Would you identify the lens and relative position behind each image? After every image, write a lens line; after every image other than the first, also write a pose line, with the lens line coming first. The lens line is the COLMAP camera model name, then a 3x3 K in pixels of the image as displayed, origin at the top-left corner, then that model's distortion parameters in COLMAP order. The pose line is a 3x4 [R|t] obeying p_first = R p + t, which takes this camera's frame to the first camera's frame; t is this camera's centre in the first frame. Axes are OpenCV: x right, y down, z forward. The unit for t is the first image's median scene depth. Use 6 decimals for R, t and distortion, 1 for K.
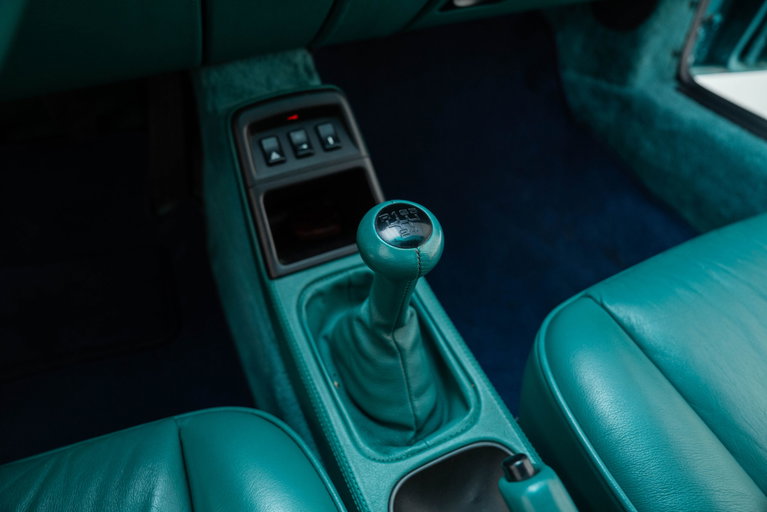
lens RADIAL K [[527.7, 0, 383.5], [0, 527.7, 256.0], [0, 0, 1]] dist [-0.112529, 0.078607]
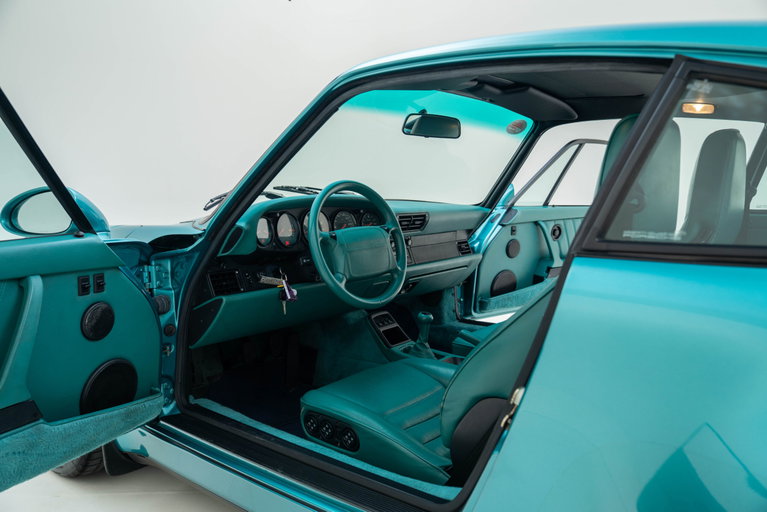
lens RADIAL K [[620.0, 0, 383.5], [0, 620.0, 256.0], [0, 0, 1]] dist [-0.096323, -0.000691]
pose [[0.906240, -0.074475, 0.416152, -1.193197], [0.318328, 0.767974, -0.555772, 1.160350], [-0.278203, 0.636136, 0.719677, -1.566547]]
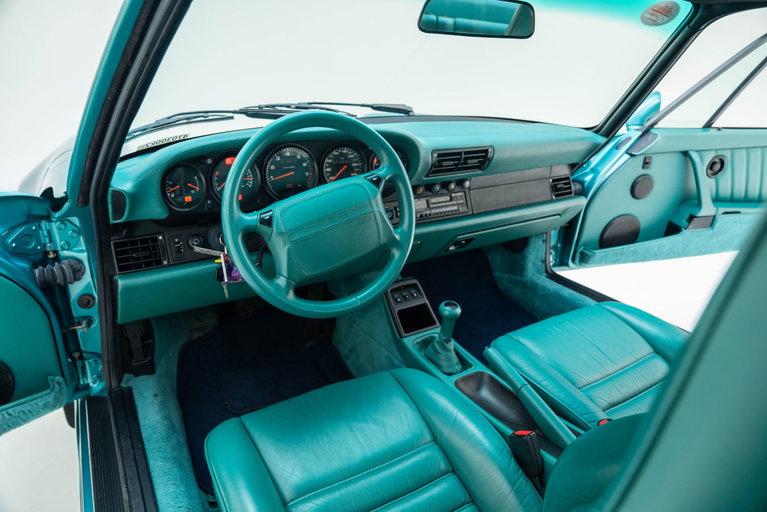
lens RADIAL K [[527.7, 0, 383.5], [0, 527.7, 256.0], [0, 0, 1]] dist [-0.112529, 0.078607]
pose [[0.996003, -0.037646, 0.081002, -0.293438], [0.066520, 0.917828, -0.391366, 0.421857], [-0.059612, 0.395189, 0.916663, -1.043354]]
